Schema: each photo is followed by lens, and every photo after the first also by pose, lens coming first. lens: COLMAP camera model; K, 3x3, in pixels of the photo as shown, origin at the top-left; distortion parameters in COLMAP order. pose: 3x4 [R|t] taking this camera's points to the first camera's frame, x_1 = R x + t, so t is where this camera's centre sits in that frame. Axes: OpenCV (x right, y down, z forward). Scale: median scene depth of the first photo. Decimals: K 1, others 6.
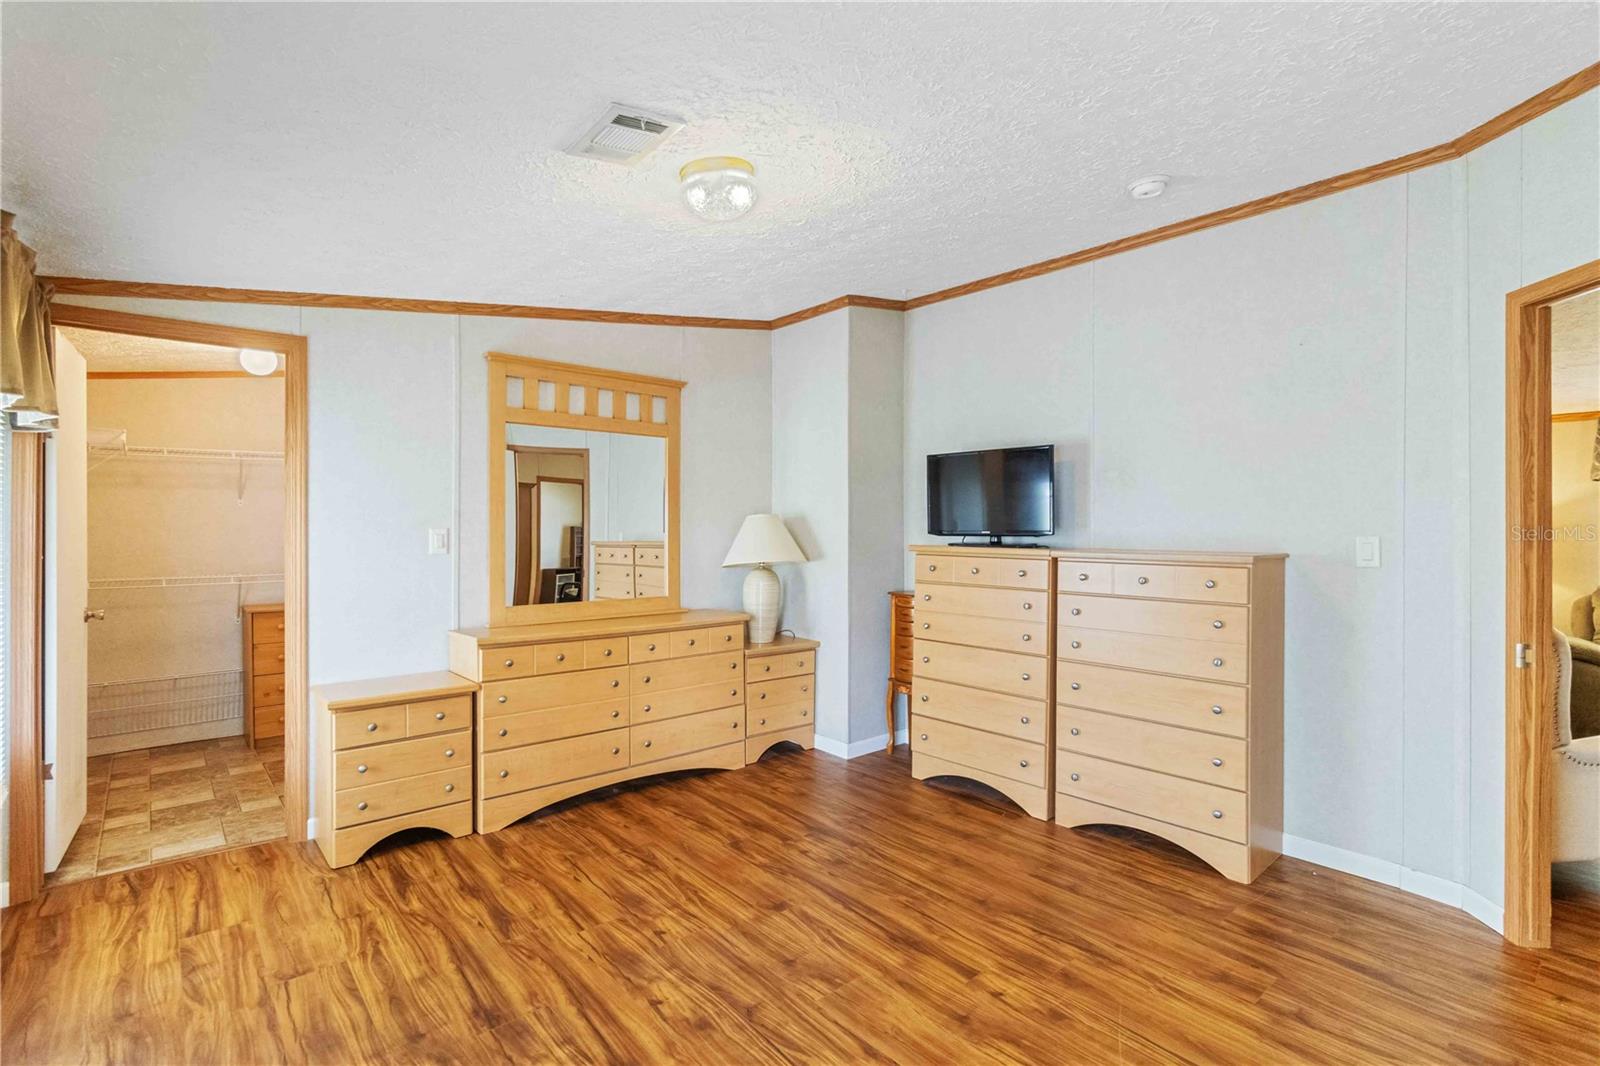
lens RADIAL K [[745.8, 0, 822.8], [0, 745.8, 537.7], [0, 0, 1]] dist [0.002822, 0.000976]
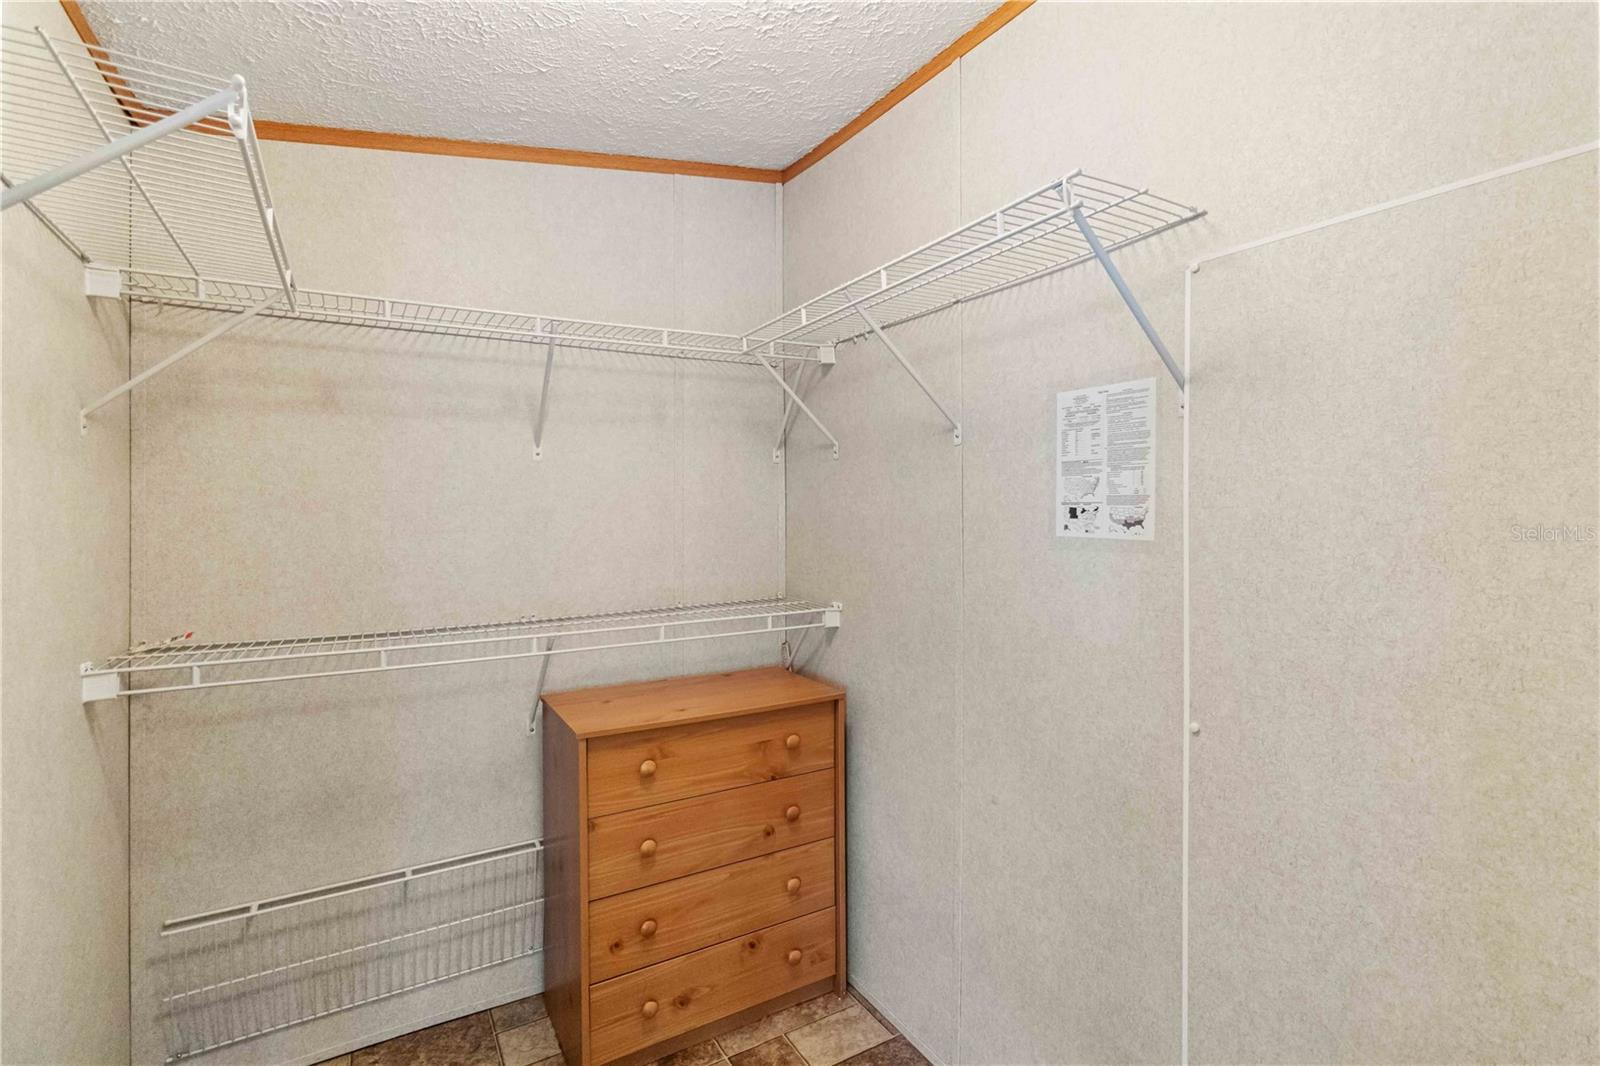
lens RADIAL K [[745.8, 0, 803.4], [0, 745.8, 524.9], [0, 0, 1]] dist [0.002822, 0.000976]
pose [[0.982297, -0.002127, -0.187316, -0.497579], [0.000894, 0.999977, -0.006668, -0.002420], [0.187326, 0.006382, 0.982277, 0.551707]]
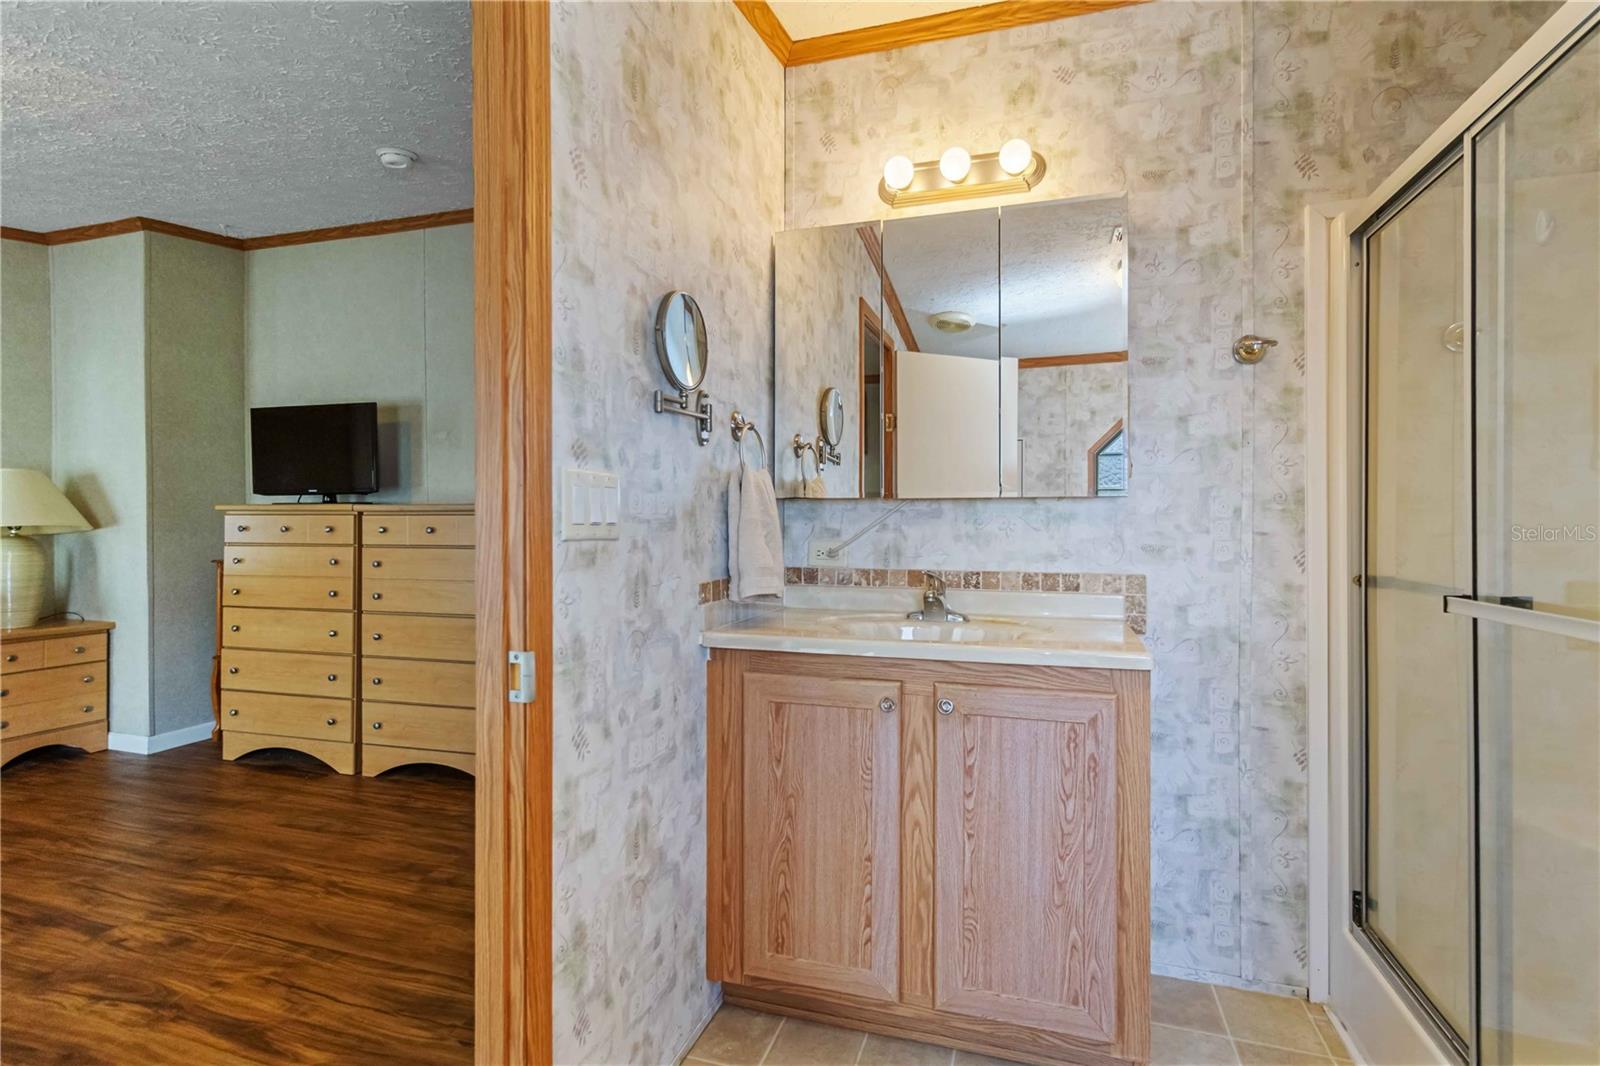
lens RADIAL K [[745.8, 0, 815.3], [0, 745.8, 527.6], [0, 0, 1]] dist [0.002822, 0.000976]
pose [[0.855940, -0.007850, 0.517016, 0.334766], [0.010636, 0.999940, -0.002427, 0.060110], [-0.516966, 0.007576, 0.855973, -0.192959]]
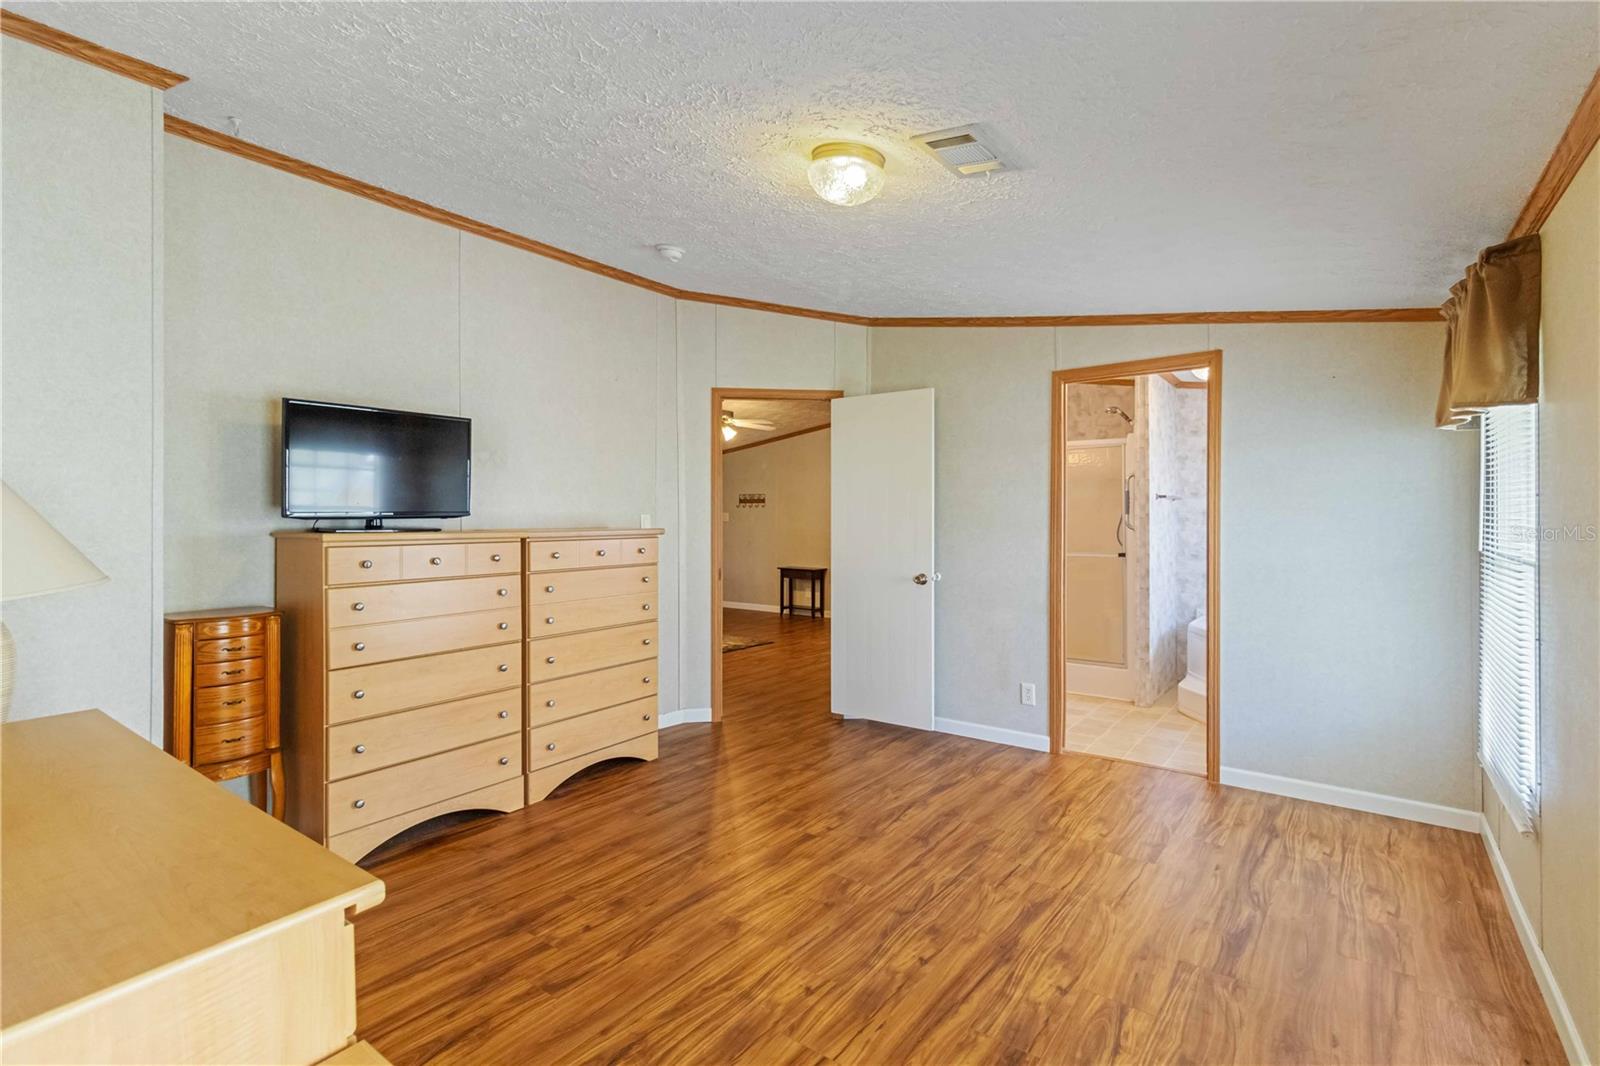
lens RADIAL K [[745.8, 0, 816.5], [0, 745.8, 511.9], [0, 0, 1]] dist [0.002822, 0.000976]
pose [[-0.212345, -0.003099, 0.977190, -0.784627], [0.009286, 0.999943, 0.005189, -0.011134], [-0.977151, 0.010176, -0.212304, 0.877953]]
